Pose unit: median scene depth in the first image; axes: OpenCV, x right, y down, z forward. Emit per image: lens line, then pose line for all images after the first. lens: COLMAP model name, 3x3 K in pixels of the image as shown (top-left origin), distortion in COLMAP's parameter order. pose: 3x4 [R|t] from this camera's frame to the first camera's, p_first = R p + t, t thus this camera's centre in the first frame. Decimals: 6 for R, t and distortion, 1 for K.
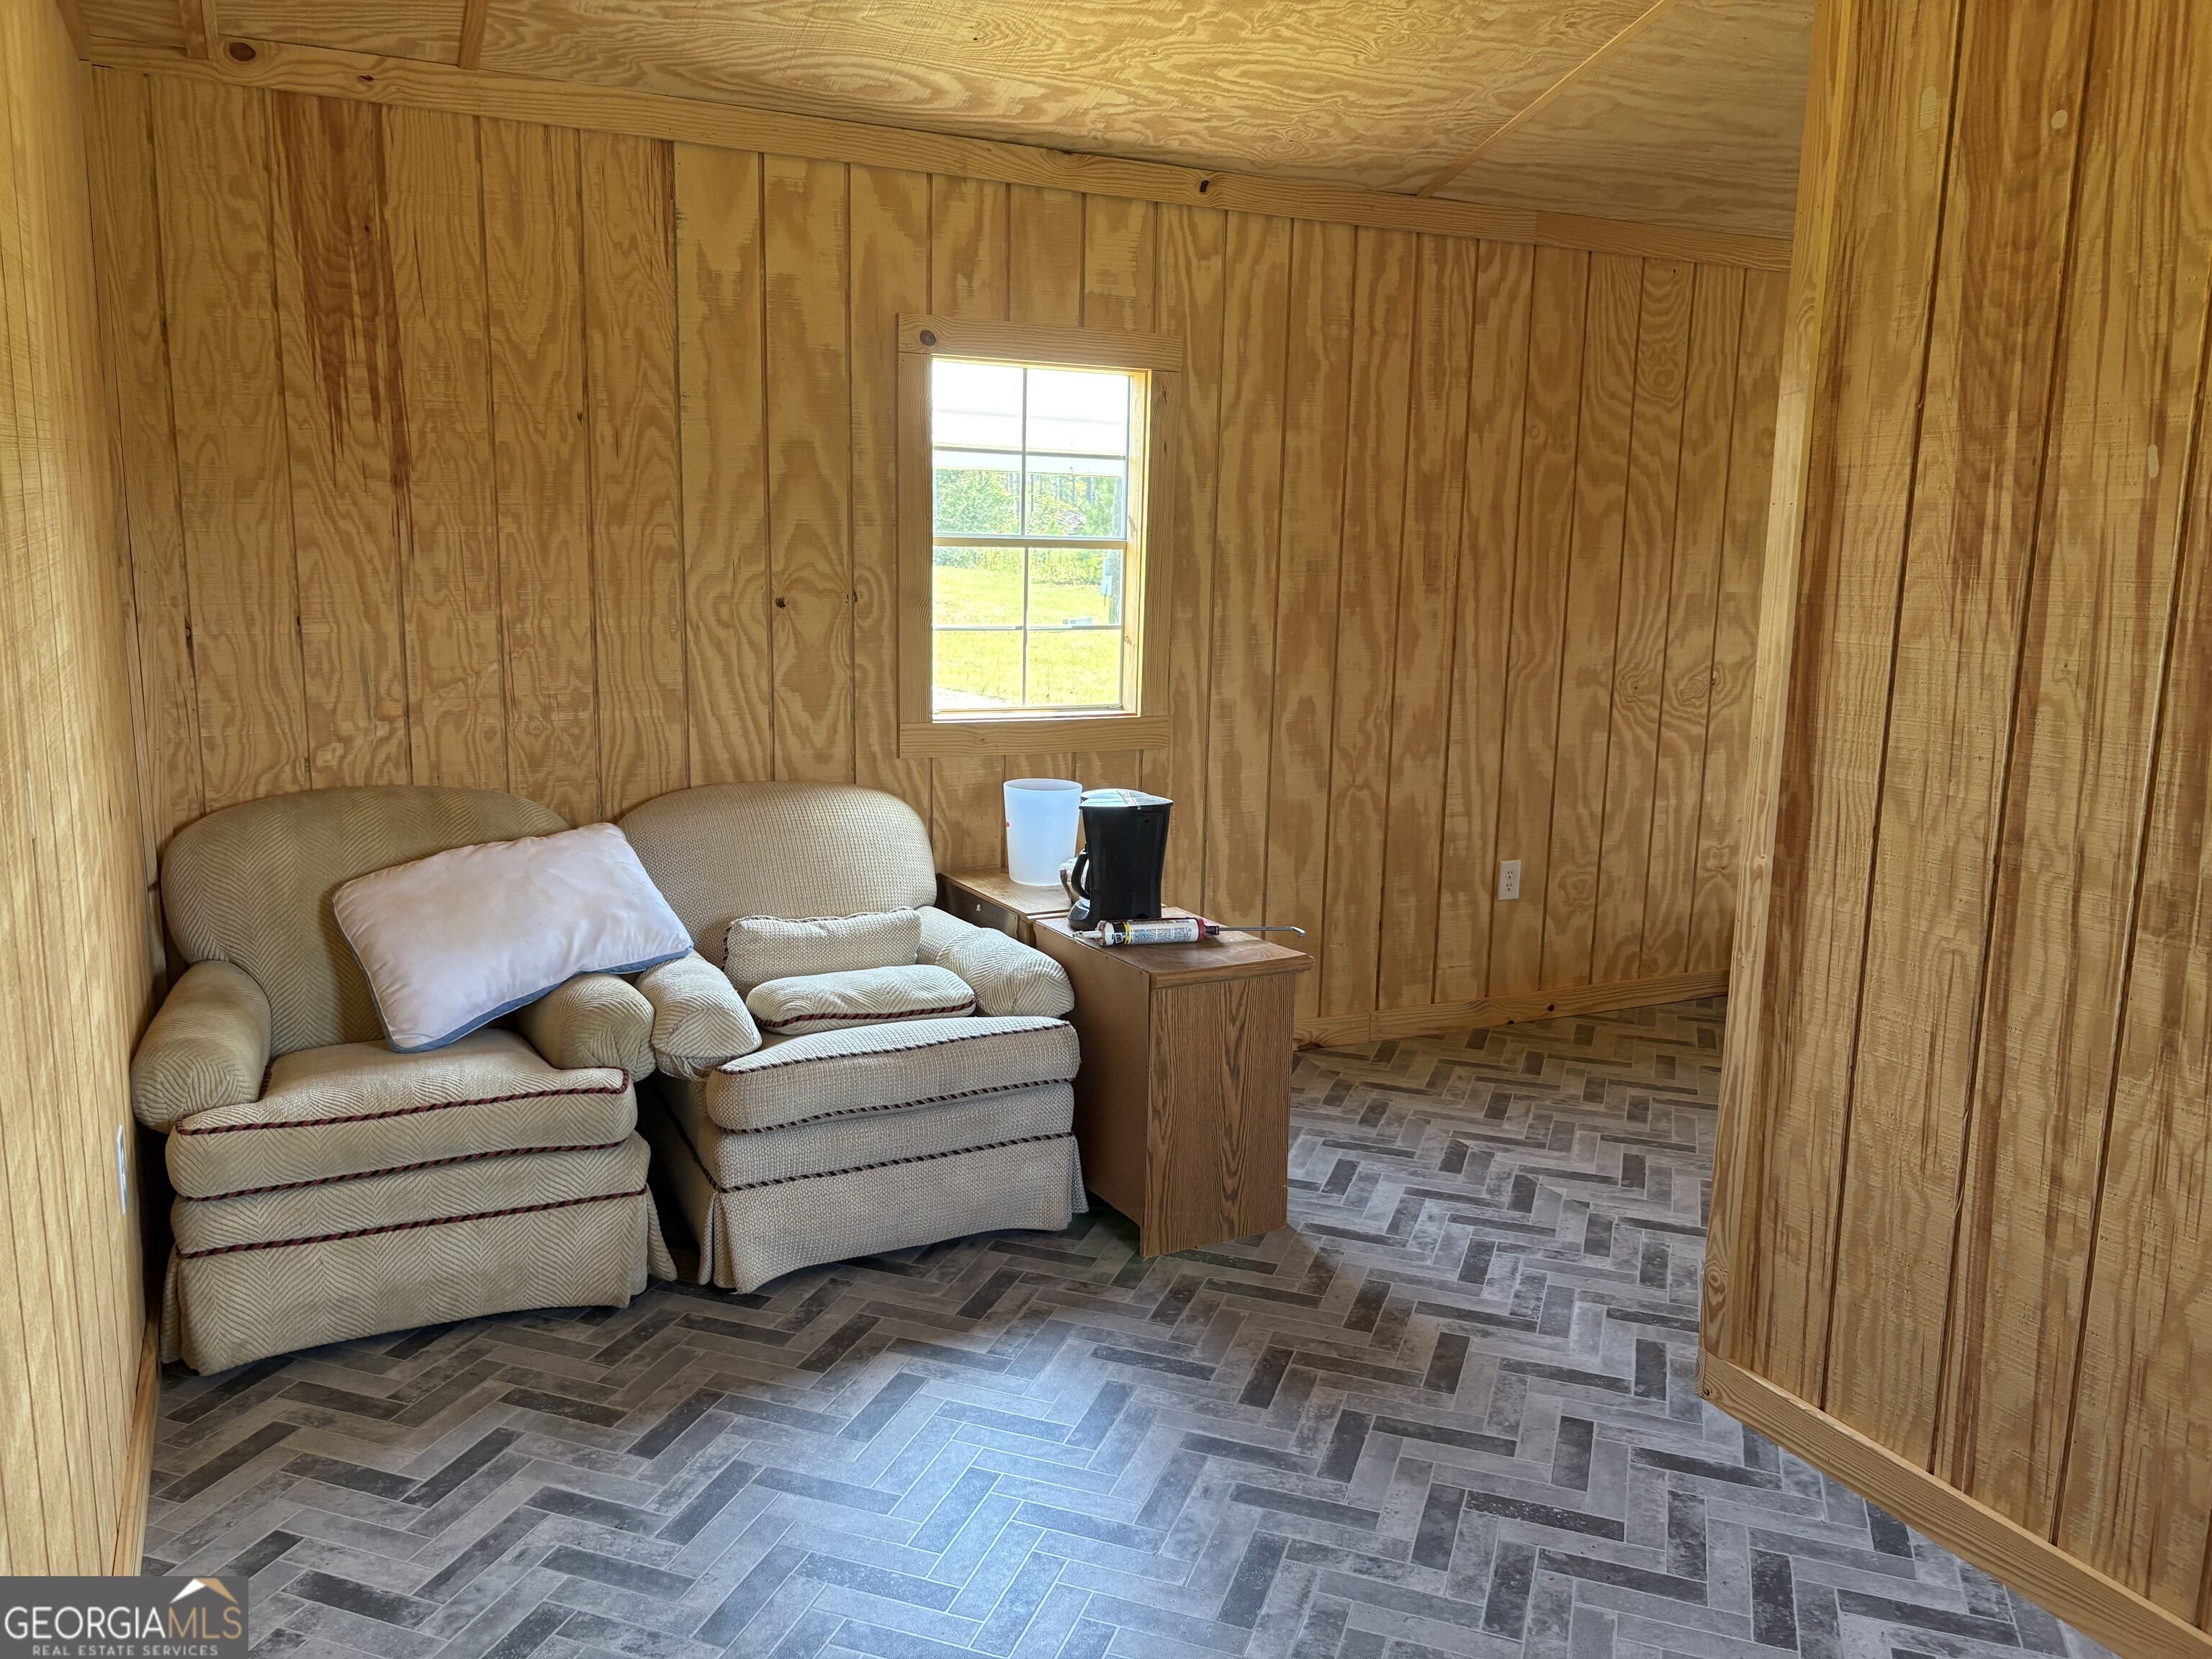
lens RADIAL K [[1653.9, 0, 1106.3], [0, 1653.9, 825.1], [0, 0, 1]] dist [0.005660, -0.022022]
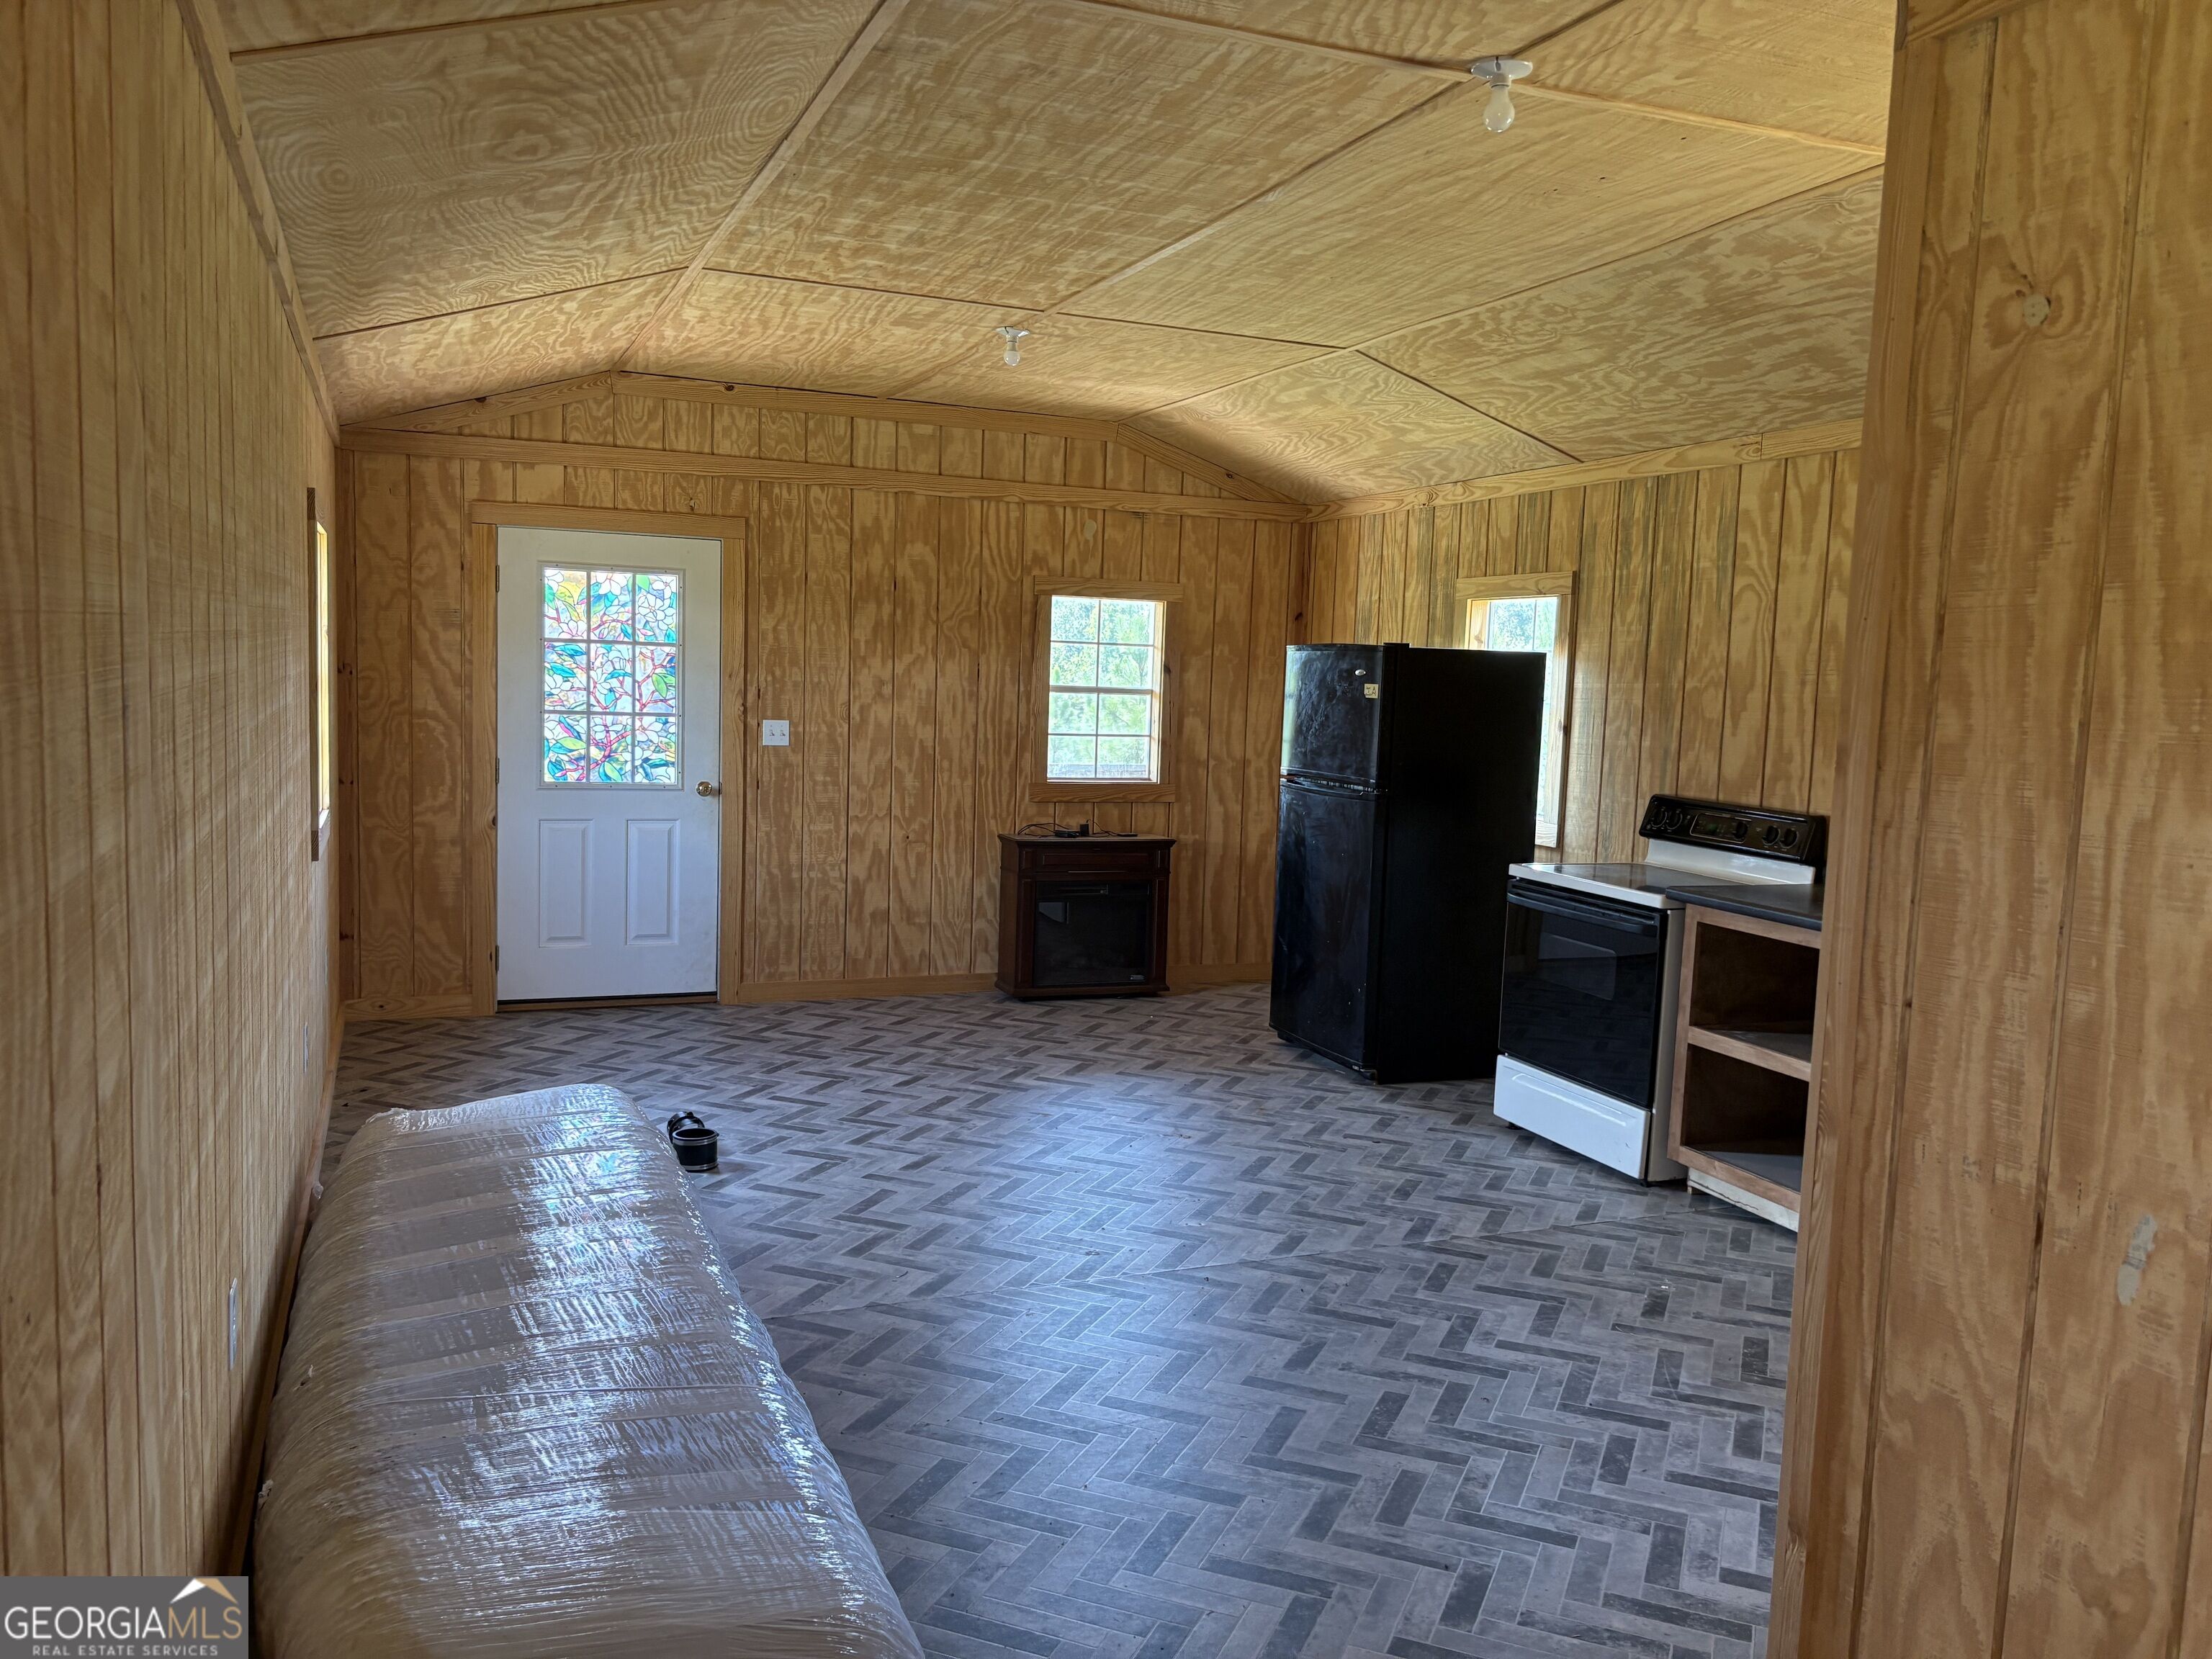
lens RADIAL K [[1653.9, 0, 1106.8], [0, 1653.9, 833.0], [0, 0, 1]] dist [0.005660, -0.022022]
pose [[0.014061, -0.101483, 0.994738, -1.904835], [0.124972, 0.987214, 0.098949, -0.181715], [-0.992061, 0.122923, 0.026564, 0.901828]]
